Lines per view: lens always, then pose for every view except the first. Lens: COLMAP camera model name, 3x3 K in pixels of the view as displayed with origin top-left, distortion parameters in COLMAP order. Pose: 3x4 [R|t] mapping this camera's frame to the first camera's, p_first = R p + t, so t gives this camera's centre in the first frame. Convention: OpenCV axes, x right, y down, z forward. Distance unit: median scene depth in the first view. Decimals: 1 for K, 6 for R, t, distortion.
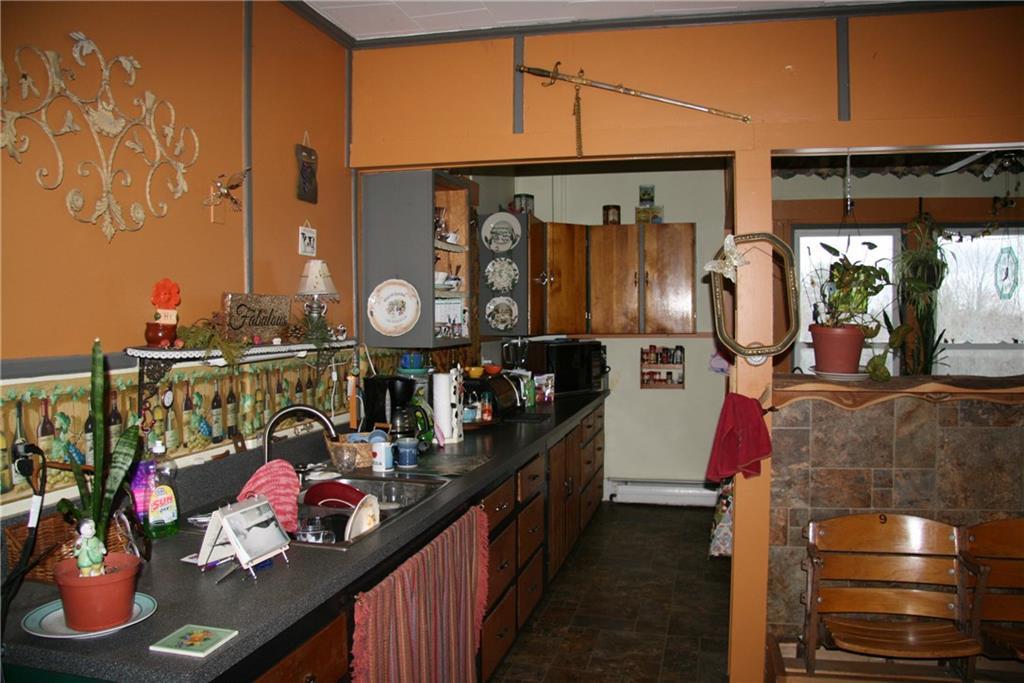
lens RADIAL K [[796.4, 0, 533.0], [0, 796.4, 344.1], [0, 0, 1]] dist [-0.175131, 0.125498]
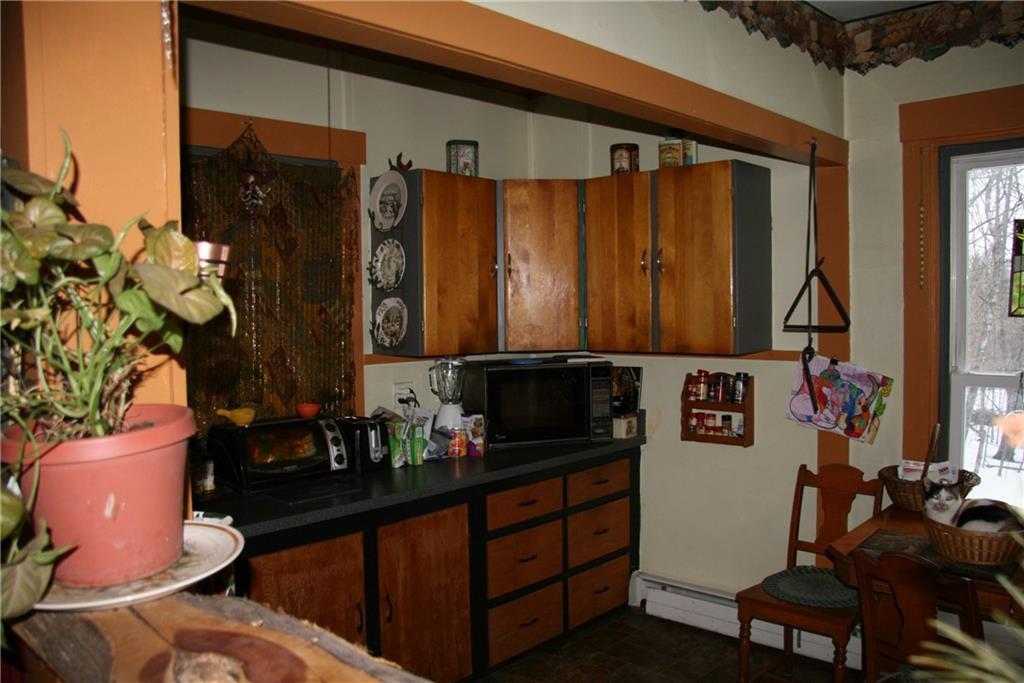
lens RADIAL K [[854.0, 0, 512.0], [0, 854.0, 341.5], [0, 0, 1]] dist [-0.200336, 0.181012]
pose [[0.861890, 0.016505, -0.506827, 0.700343], [-0.006946, 0.999761, 0.020744, -0.064719], [0.507048, -0.014358, 0.861798, 0.742720]]
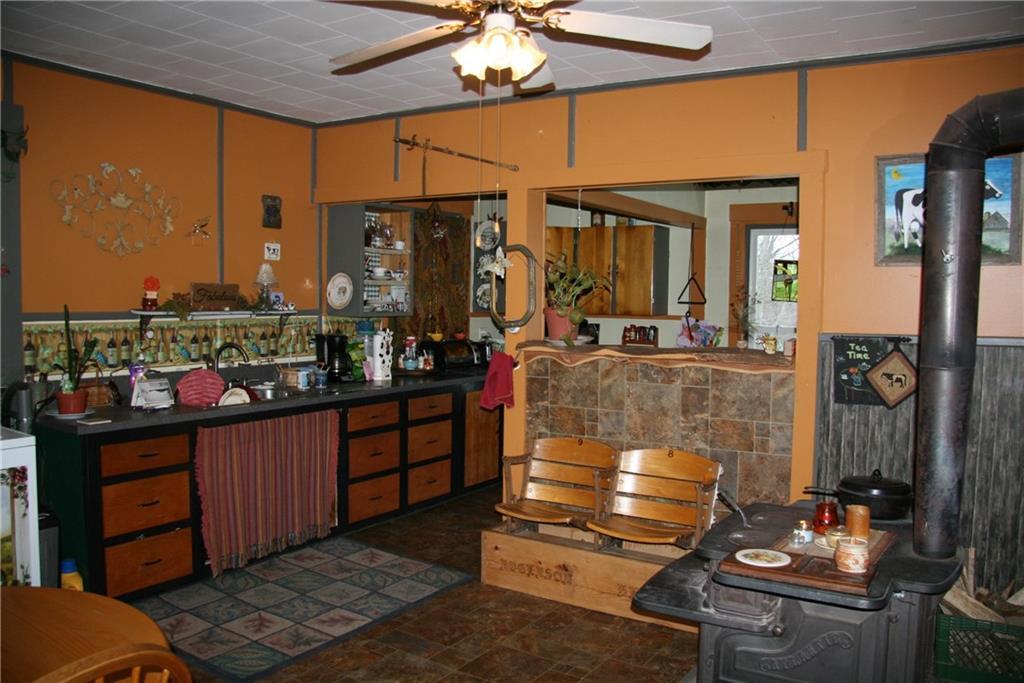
lens RADIAL K [[796.4, 0, 533.0], [0, 796.4, 344.1], [0, 0, 1]] dist [-0.175131, 0.125498]
pose [[0.944291, 0.039813, -0.326695, 0.811031], [-0.032256, 0.999073, 0.028521, 0.002943], [0.327527, -0.016394, 0.944699, -0.420627]]
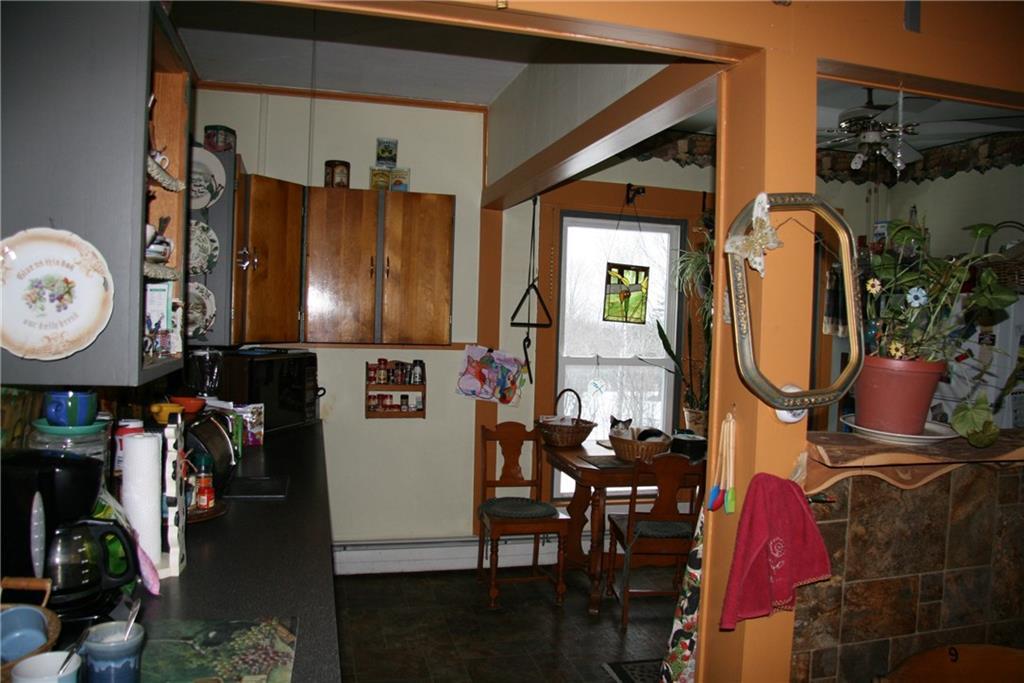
lens RADIAL K [[796.4, 0, 533.0], [0, 796.4, 344.1], [0, 0, 1]] dist [-0.175131, 0.125498]
pose [[0.875266, 0.017971, 0.483308, -0.161567], [-0.019277, 0.999812, -0.002266, -0.025957], [-0.483258, -0.007333, 0.875447, 0.583491]]
